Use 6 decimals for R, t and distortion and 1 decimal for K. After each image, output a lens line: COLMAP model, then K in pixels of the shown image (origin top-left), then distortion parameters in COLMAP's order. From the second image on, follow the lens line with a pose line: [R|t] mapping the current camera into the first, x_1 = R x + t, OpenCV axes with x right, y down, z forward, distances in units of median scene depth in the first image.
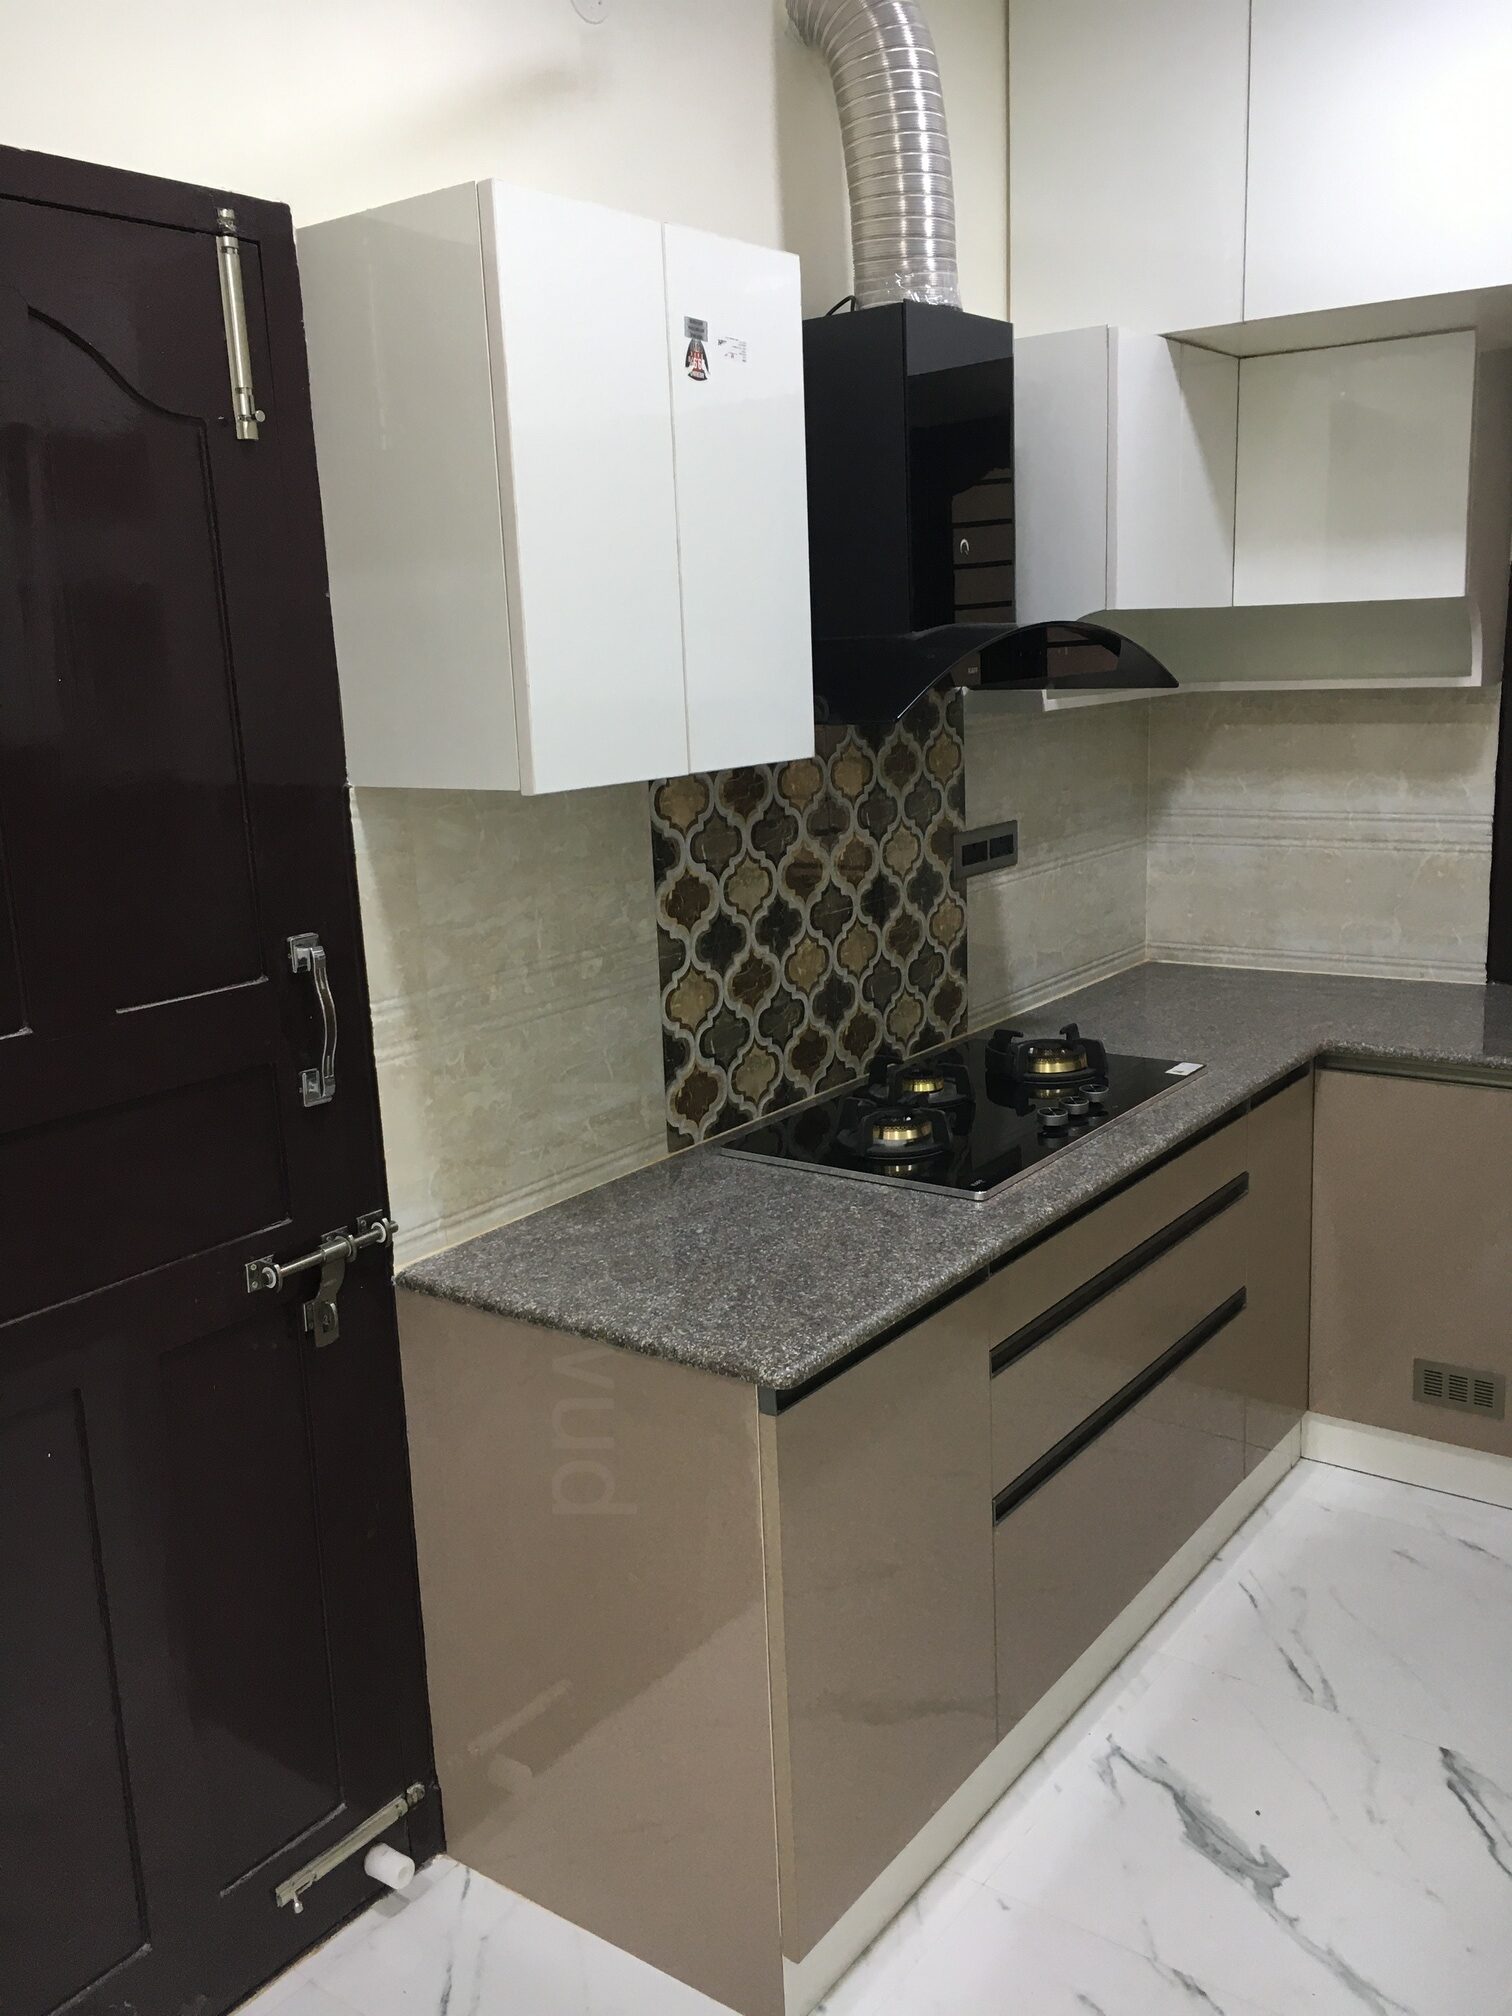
lens RADIAL K [[1719.5, 0, 756.0], [0, 1719.5, 1008.0], [0, 0, 1]] dist [0.072475, -0.103556]
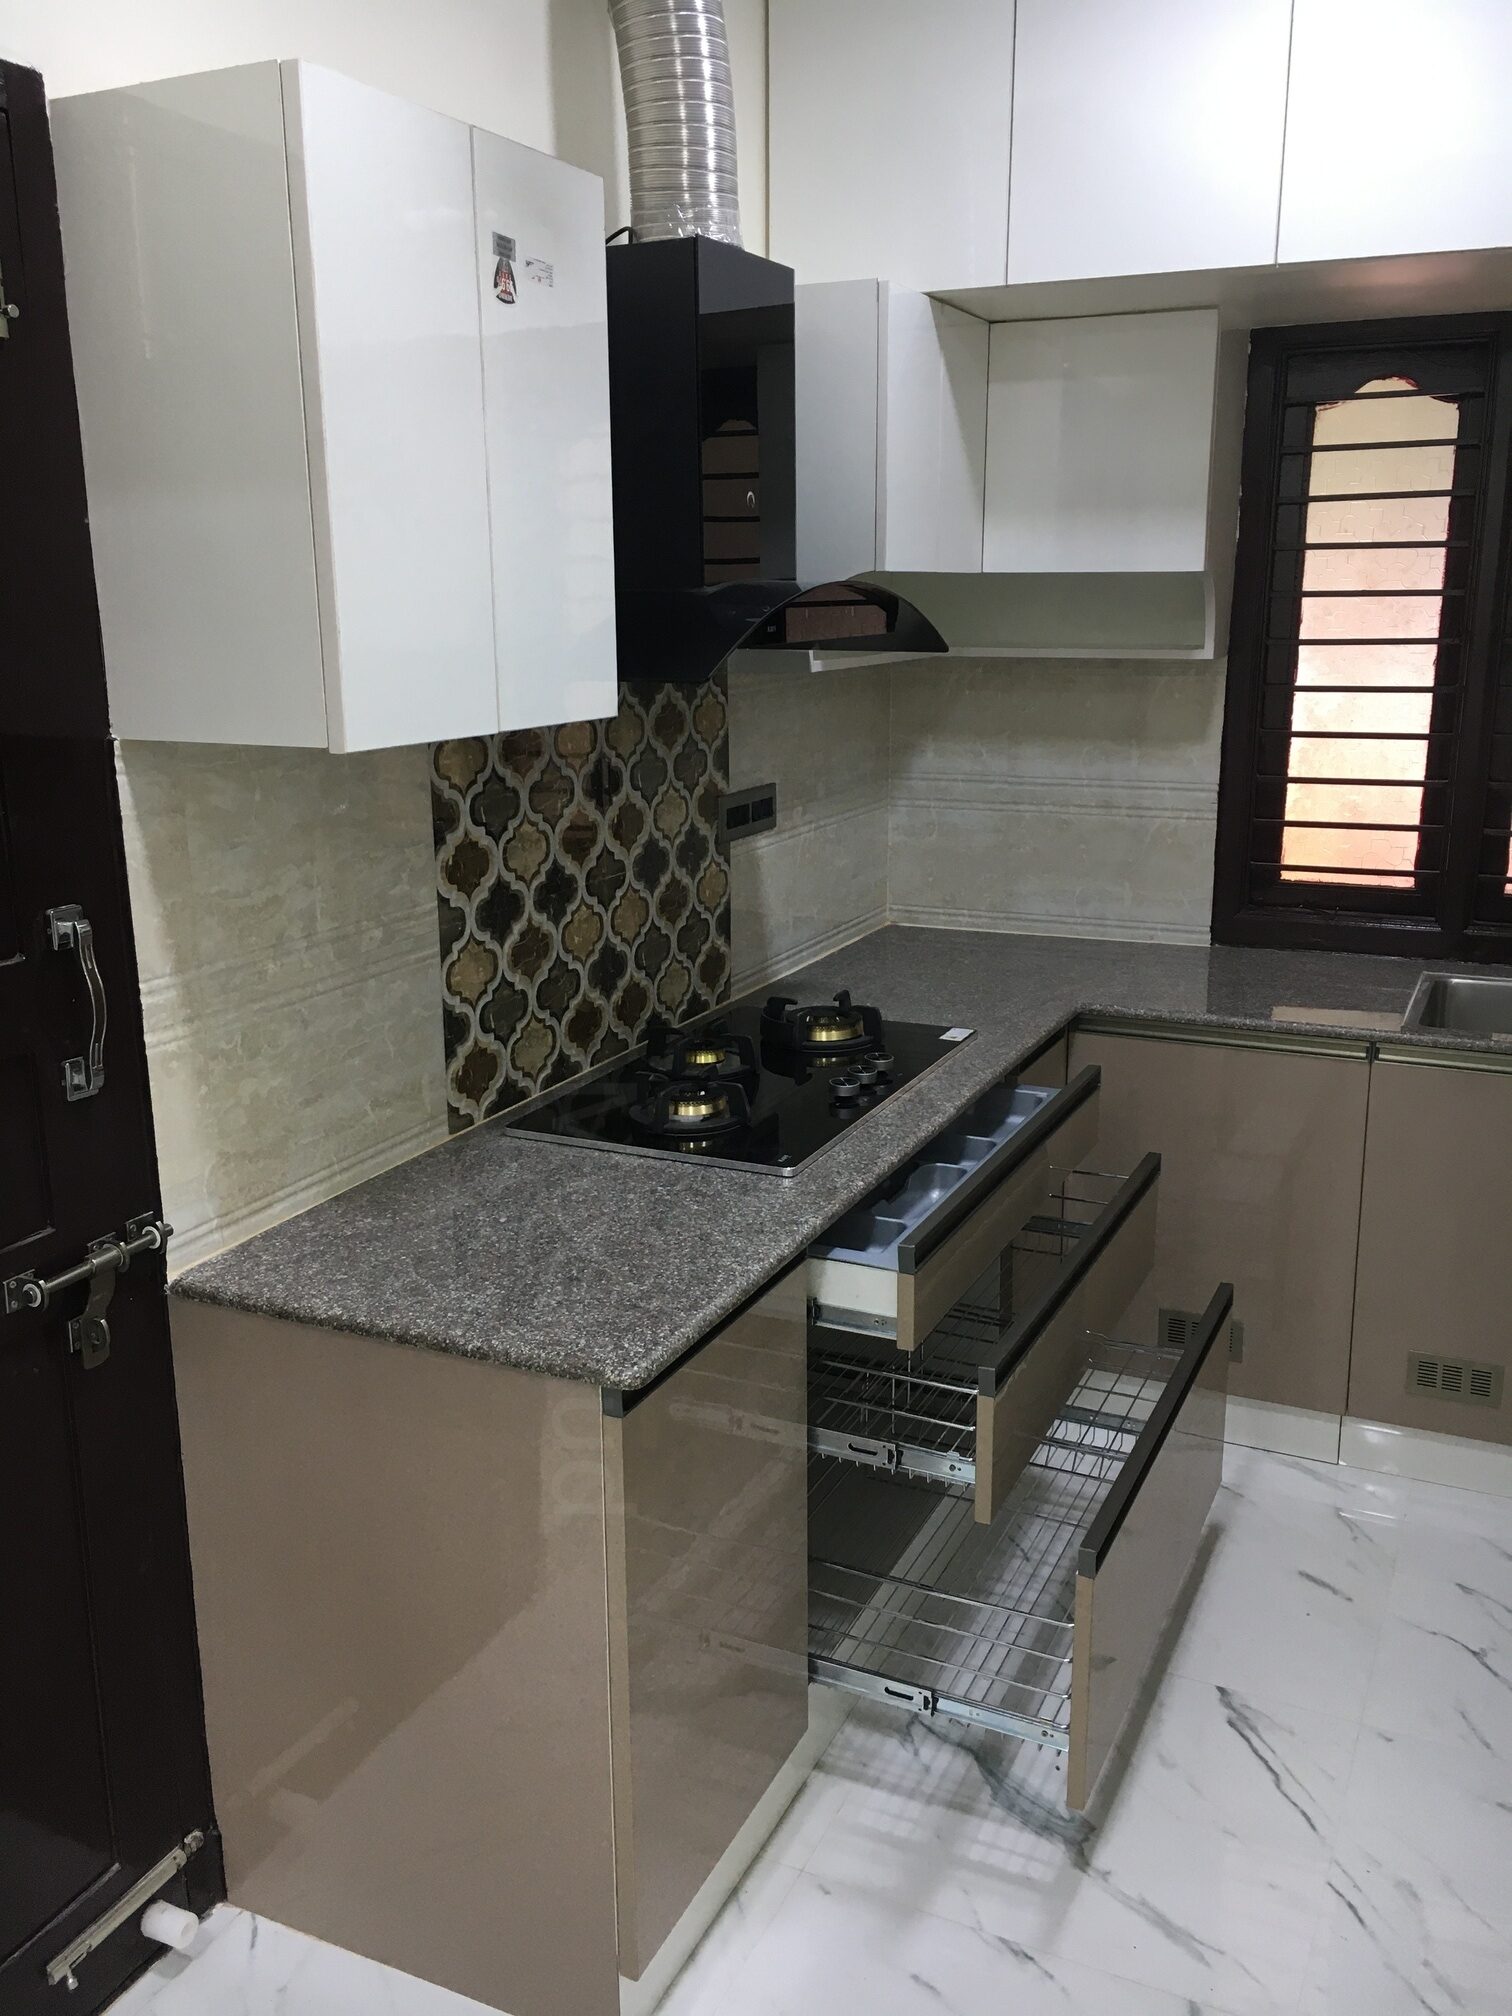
lens RADIAL K [[1719.5, 0, 756.0], [0, 1719.5, 1008.0], [0, 0, 1]] dist [0.072475, -0.103556]
pose [[0.980570, -0.014106, 0.195664, -0.070011], [0.009147, 0.999614, 0.026226, -0.008330], [-0.195958, -0.023926, 0.980320, 0.046938]]
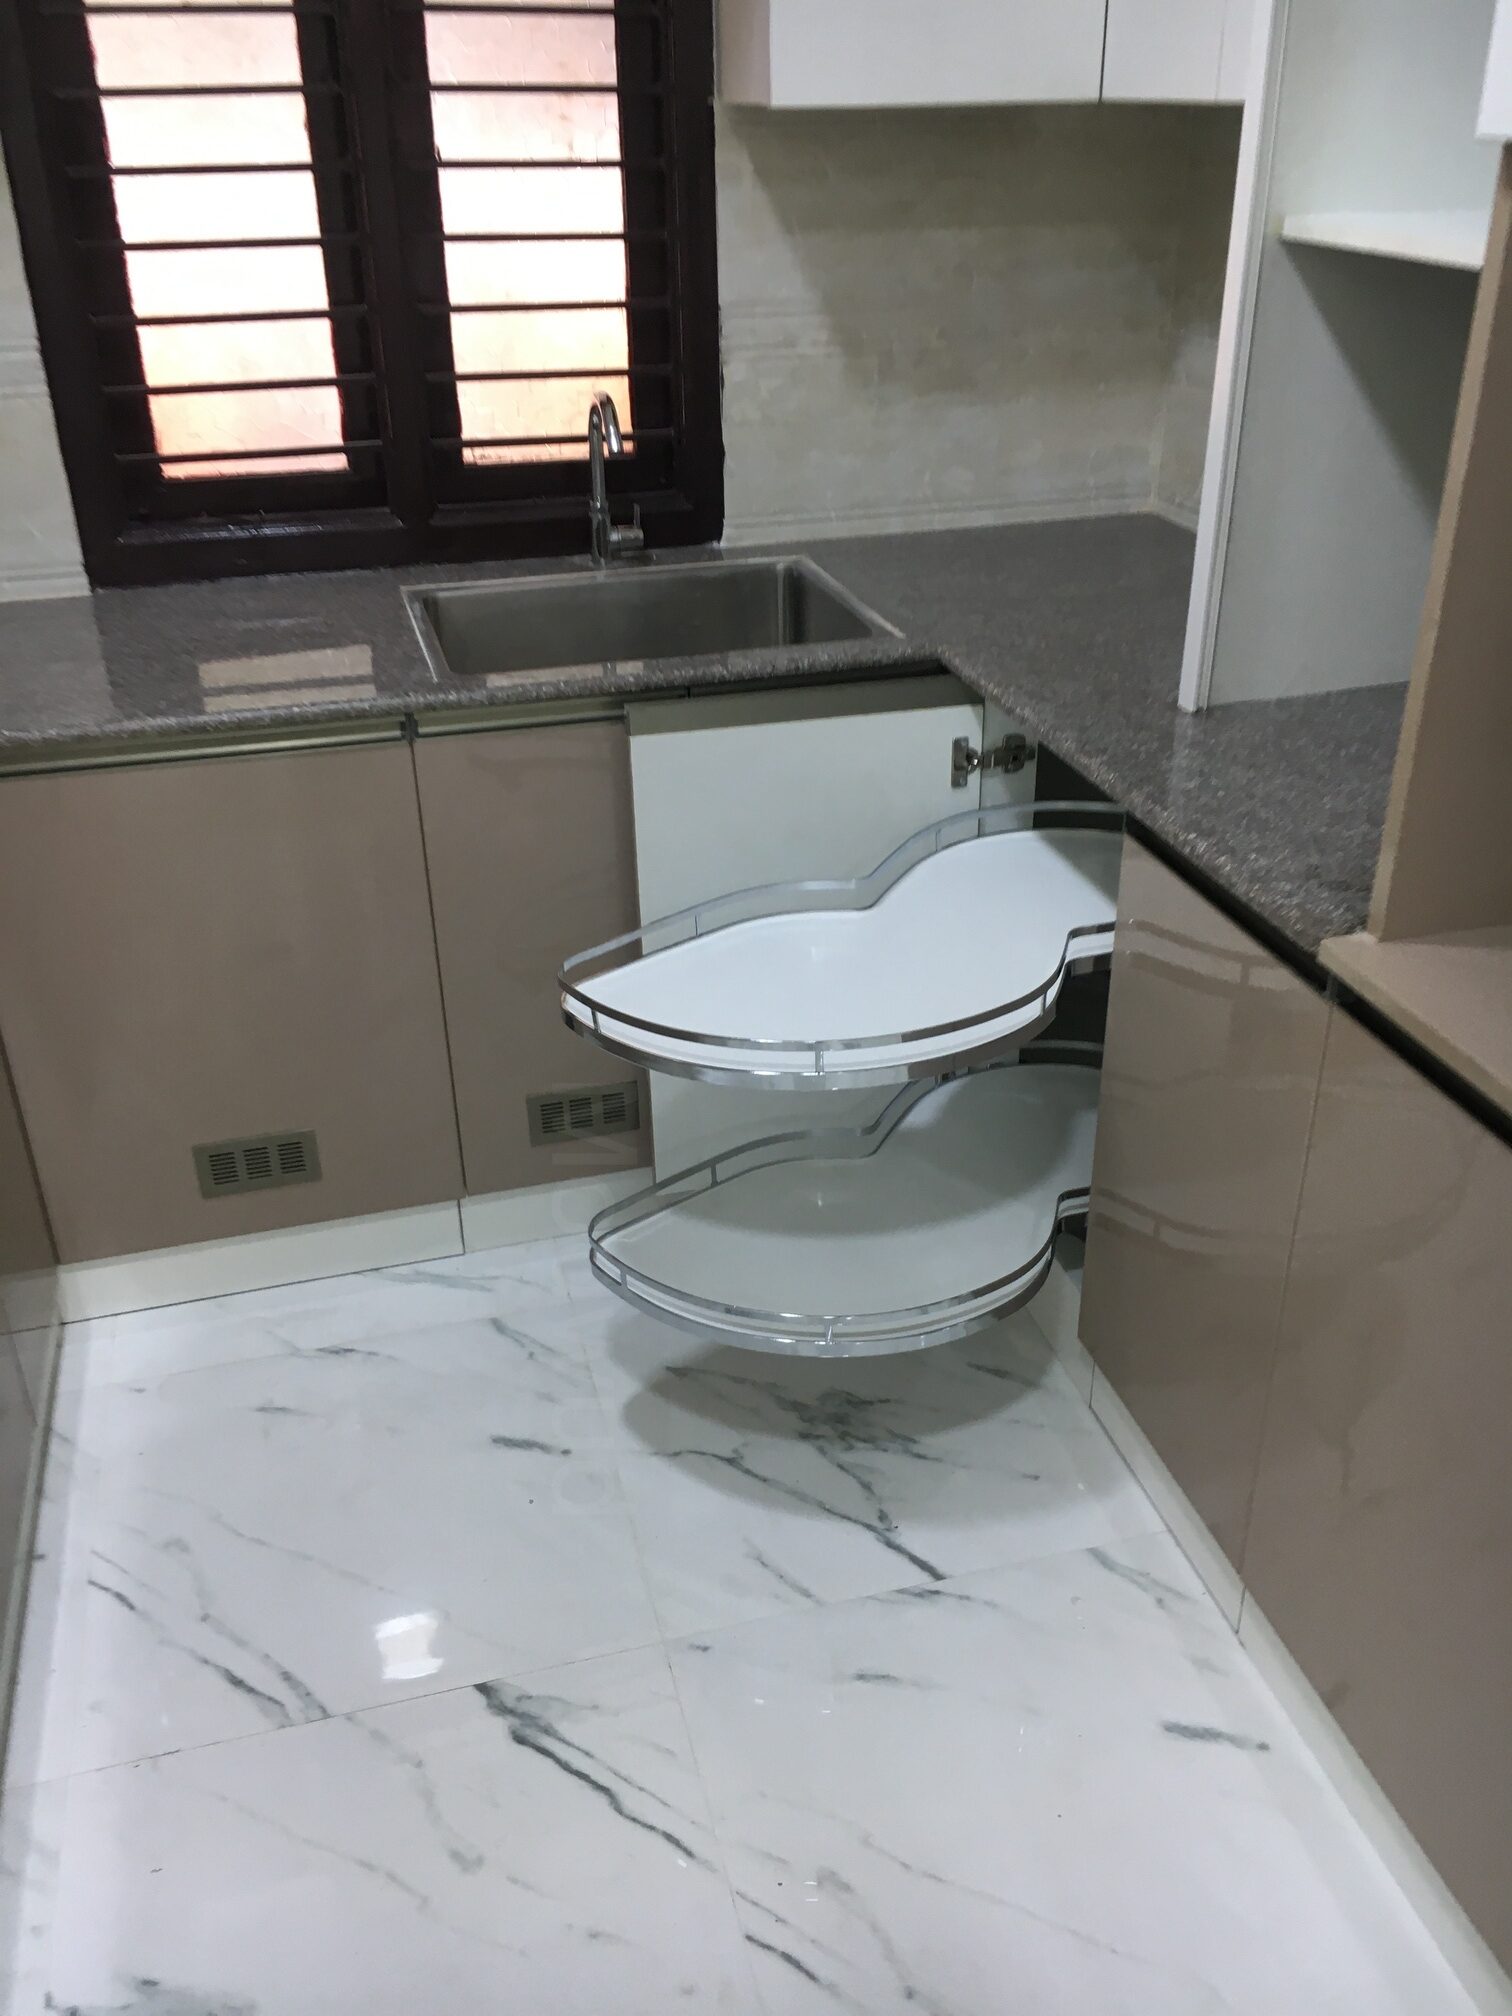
lens RADIAL K [[1719.5, 0, 756.0], [0, 1719.5, 1008.0], [0, 0, 1]] dist [0.072475, -0.103556]
pose [[0.620282, -0.340903, 0.706424, 0.045948], [0.151086, 0.935678, 0.318874, -0.055126], [-0.769690, -0.091061, 0.631890, 0.455940]]
